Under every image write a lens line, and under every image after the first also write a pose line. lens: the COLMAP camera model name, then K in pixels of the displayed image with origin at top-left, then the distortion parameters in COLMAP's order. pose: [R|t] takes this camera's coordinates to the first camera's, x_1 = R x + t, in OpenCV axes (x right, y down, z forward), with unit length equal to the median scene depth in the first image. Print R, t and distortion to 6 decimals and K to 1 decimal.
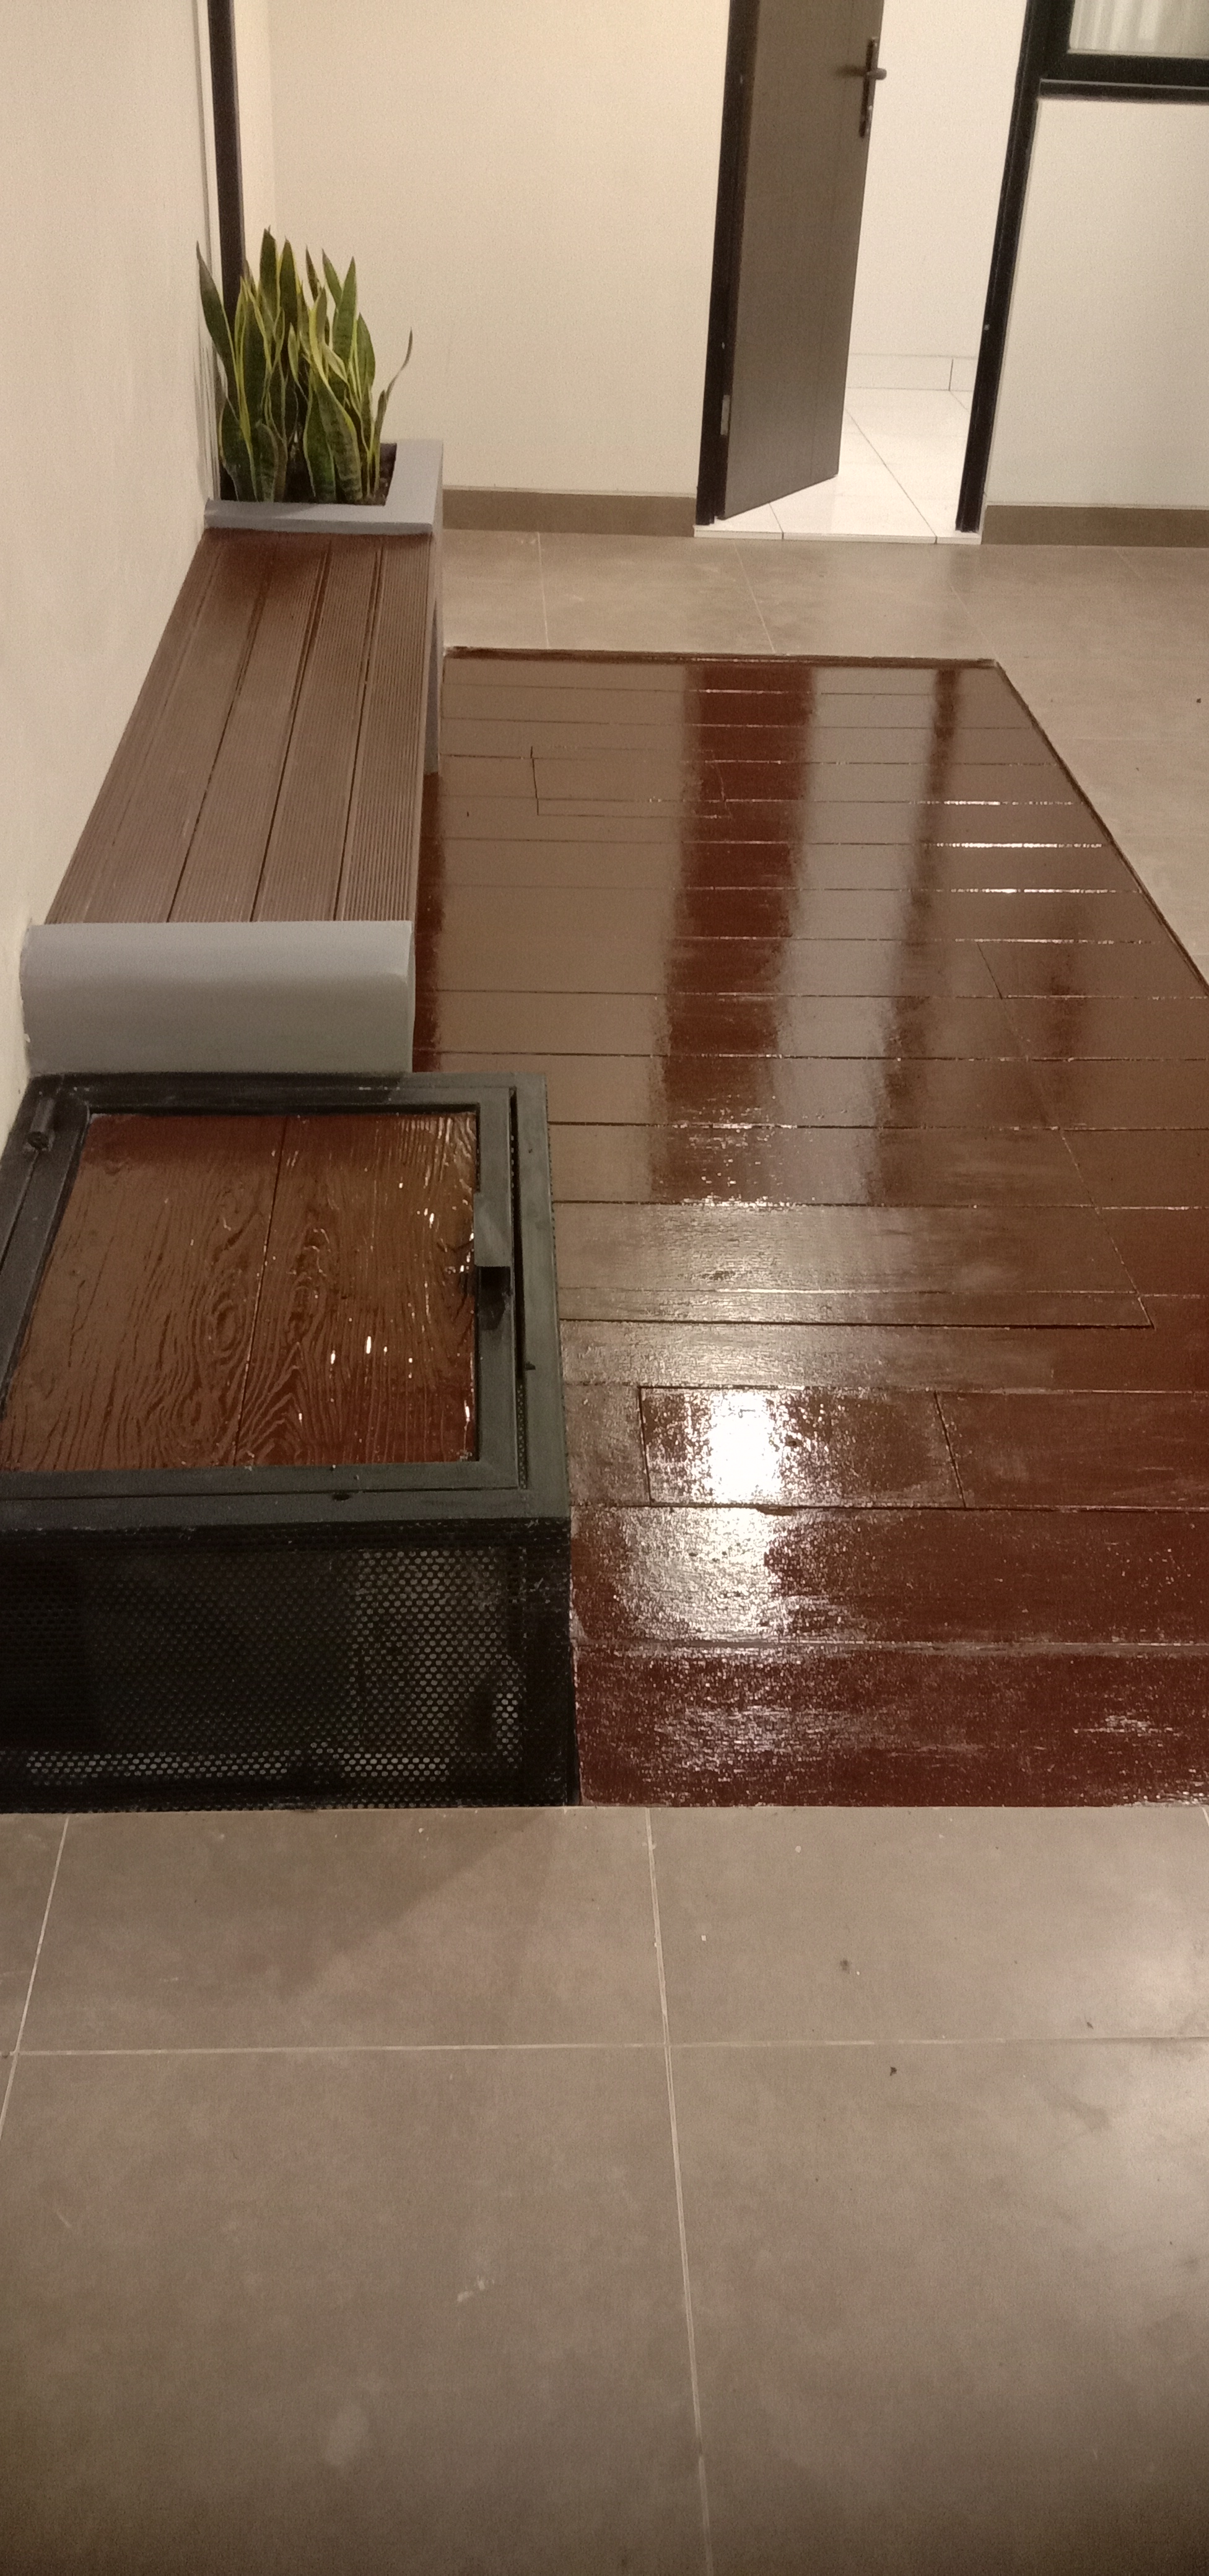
lens RADIAL K [[2065.2, 0, 600.5], [0, 2065.2, 1280.3], [0, 0, 1]] dist [0.042784, -0.088615]
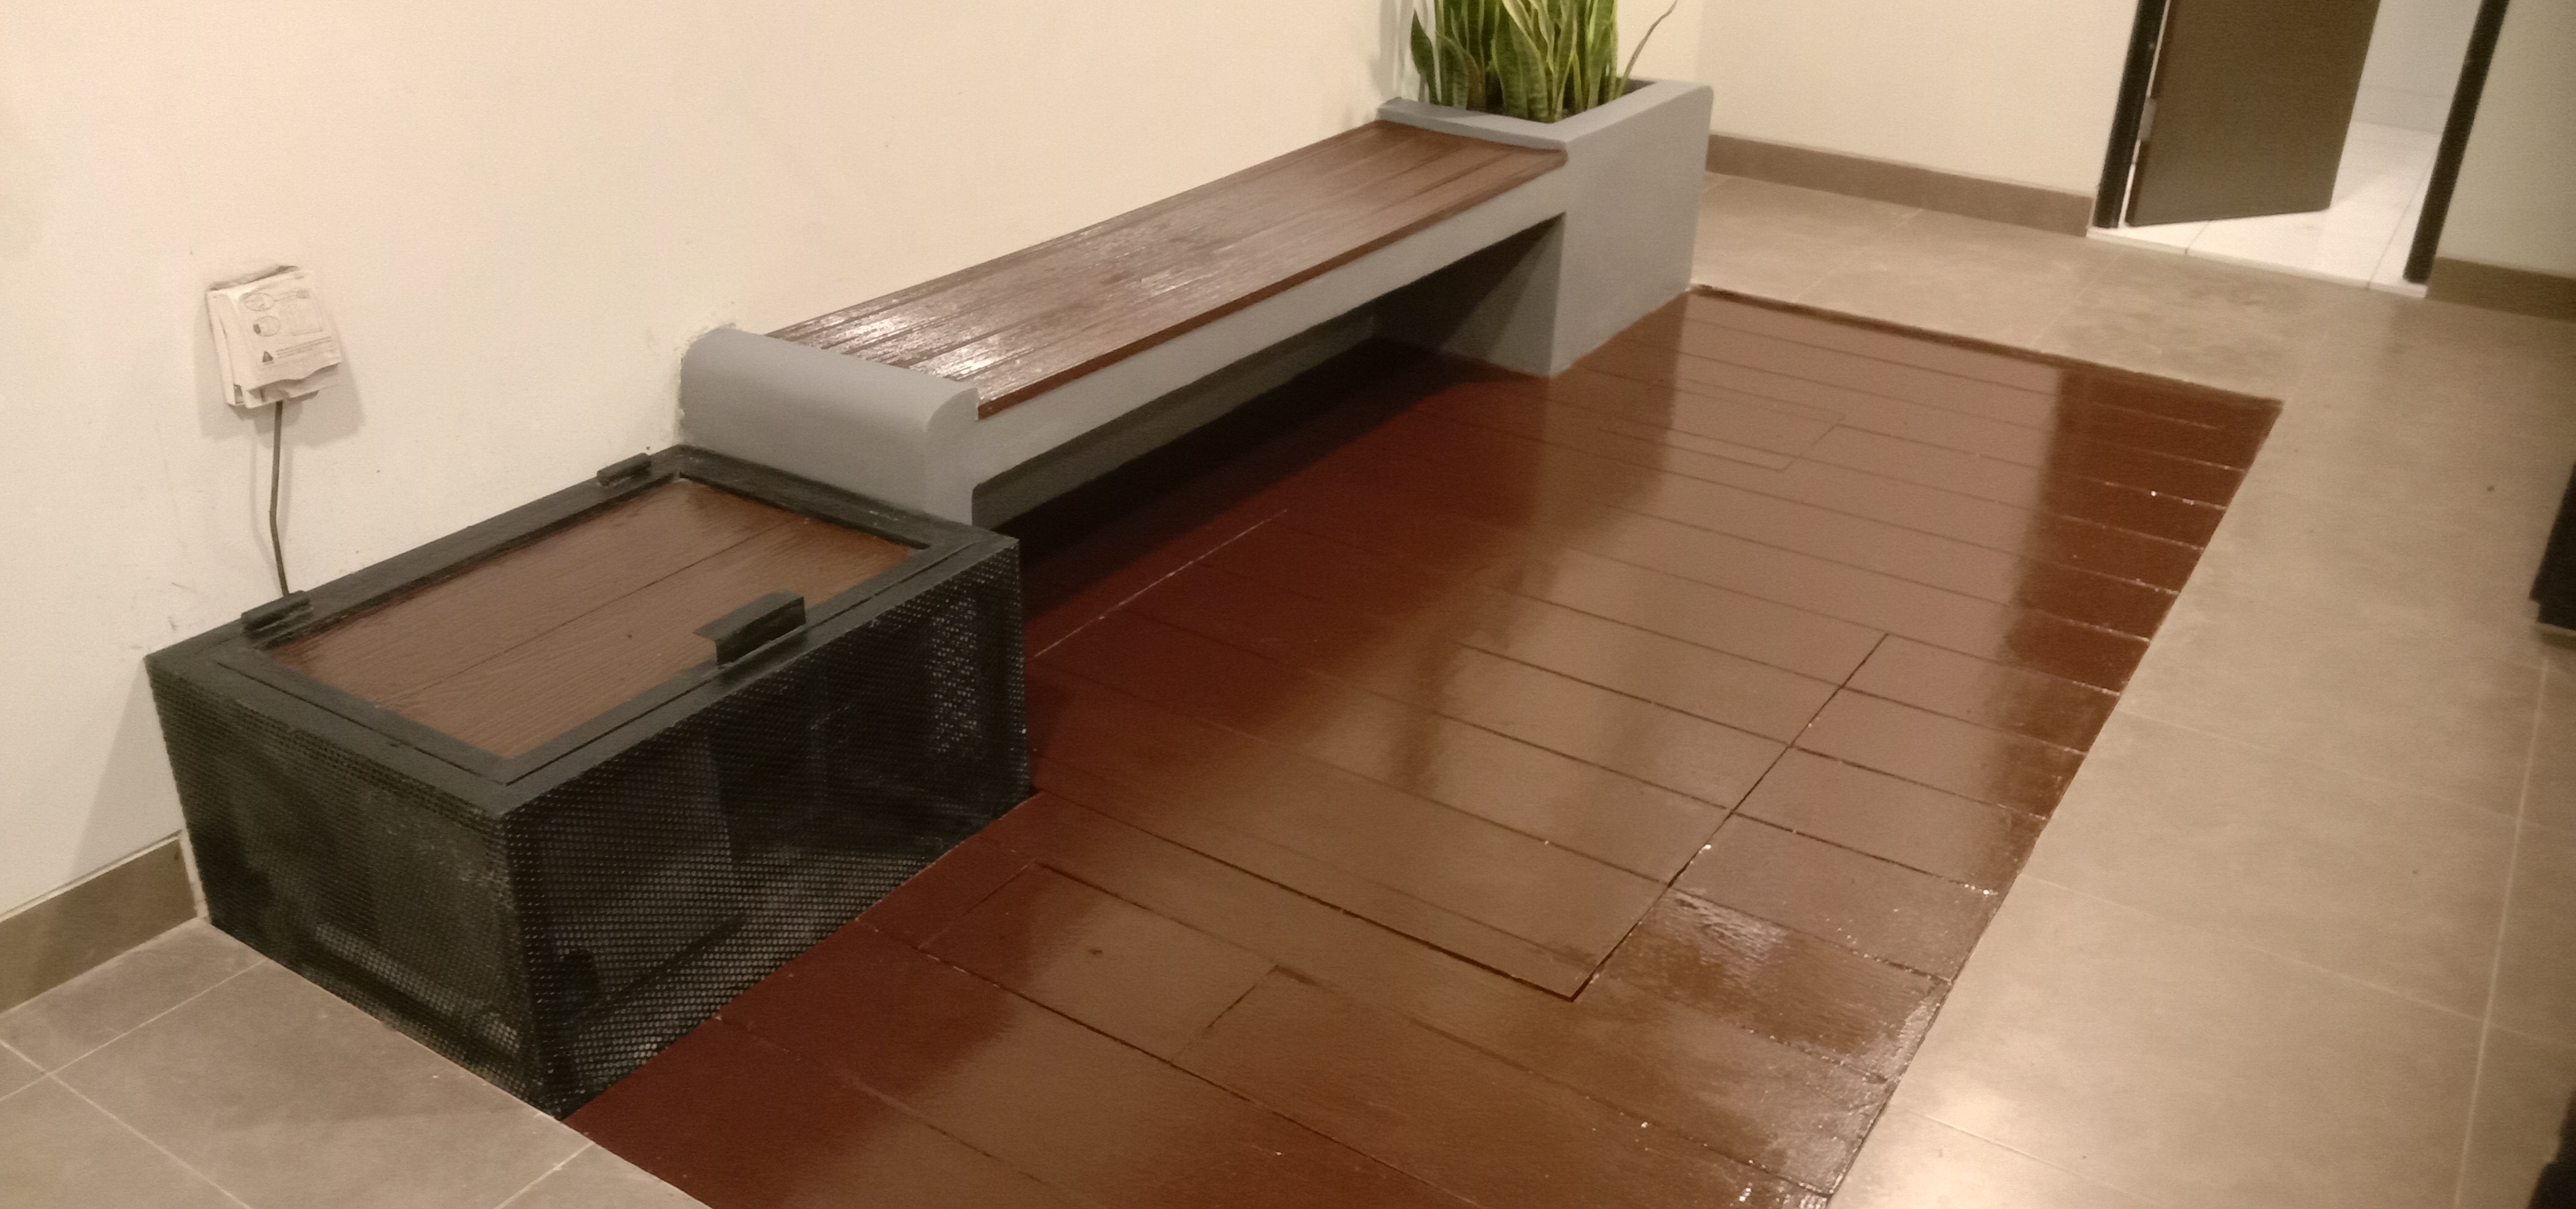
lens RADIAL K [[2065.2, 0, 1273.5], [0, 2065.2, 608.3], [0, 0, 1]] dist [0.042784, -0.088615]
pose [[0.813208, 0.248154, -0.526415, 0.330860], [-0.330401, 0.941489, -0.066582, -0.020695], [0.479091, 0.228073, 0.847617, 0.080029]]
